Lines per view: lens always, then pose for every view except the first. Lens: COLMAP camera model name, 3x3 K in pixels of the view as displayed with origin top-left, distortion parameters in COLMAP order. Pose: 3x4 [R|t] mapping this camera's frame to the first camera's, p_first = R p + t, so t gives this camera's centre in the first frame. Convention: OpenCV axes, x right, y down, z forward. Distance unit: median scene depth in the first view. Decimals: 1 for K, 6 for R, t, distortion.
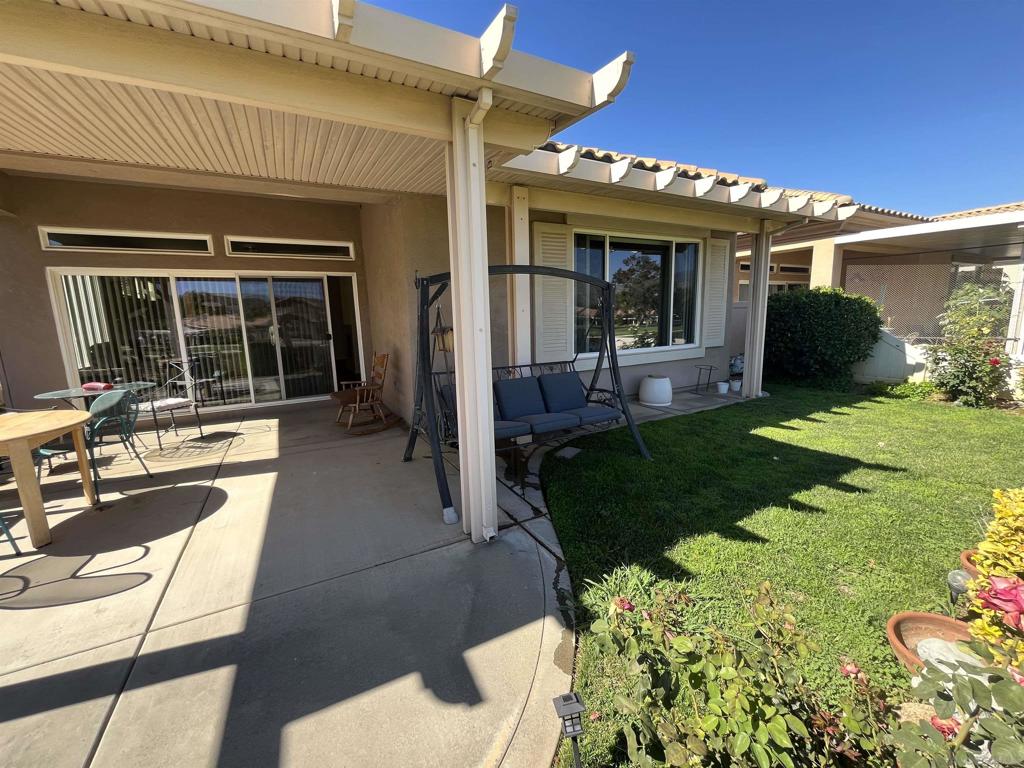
lens RADIAL K [[415.0, 0, 511.1], [0, 415.0, 382.3], [0, 0, 1]] dist [-0.001671, -0.000058]
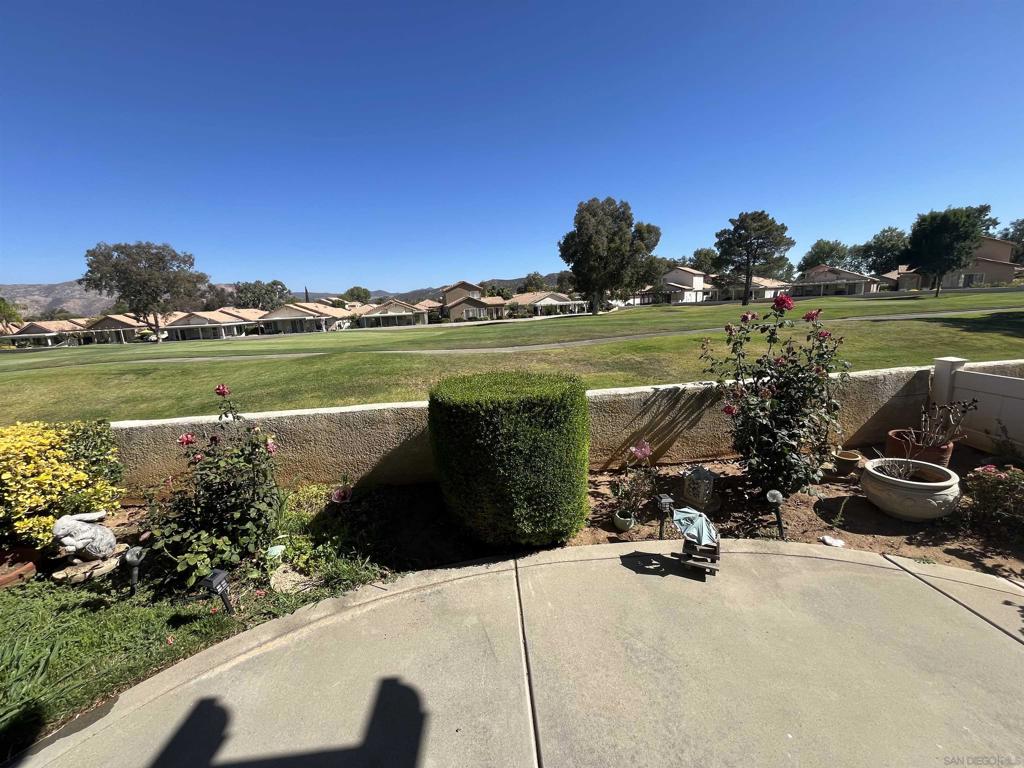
lens RADIAL K [[415.0, 0, 511.1], [0, 415.0, 382.3], [0, 0, 1]] dist [-0.001671, -0.000058]
pose [[-0.914092, -0.004187, 0.405486, -0.473854], [0.139426, 0.935736, 0.323972, -0.071380], [-0.380785, 0.352675, -0.854765, 0.533560]]
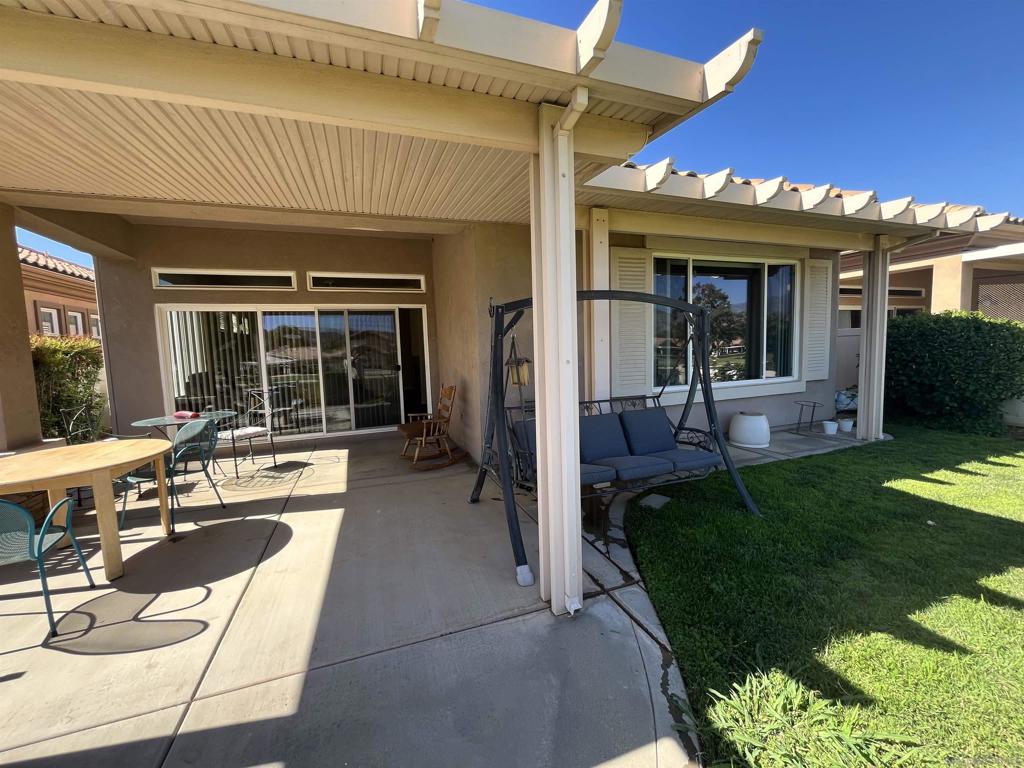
lens RADIAL K [[415.0, 0, 511.1], [0, 415.0, 382.3], [0, 0, 1]] dist [-0.001671, -0.000058]
pose [[0.989563, 0.007458, -0.143908, -0.040779], [-0.017999, 0.997236, -0.072090, -0.012359], [0.142973, 0.073928, 0.986962, 0.086983]]
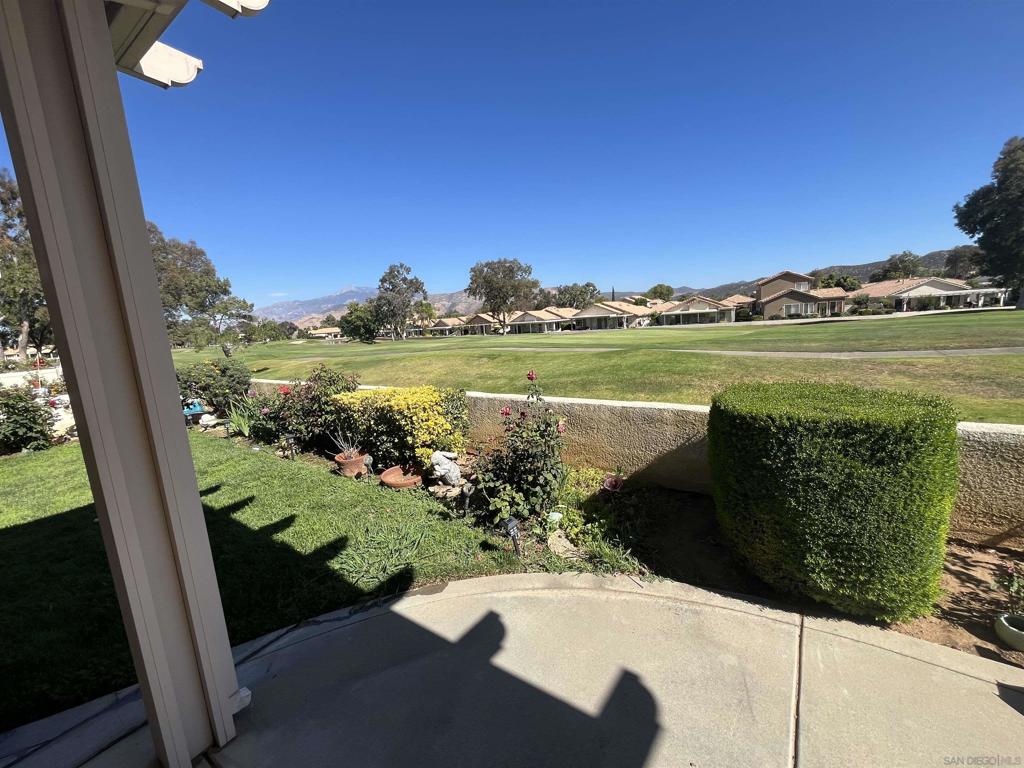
lens RADIAL K [[415.0, 0, 511.1], [0, 415.0, 382.3], [0, 0, 1]] dist [-0.001671, -0.000058]
pose [[-0.451559, -0.081020, 0.888555, -0.492653], [0.224440, 0.953532, 0.201004, -0.070213], [-0.863552, 0.290192, -0.412392, 0.523132]]
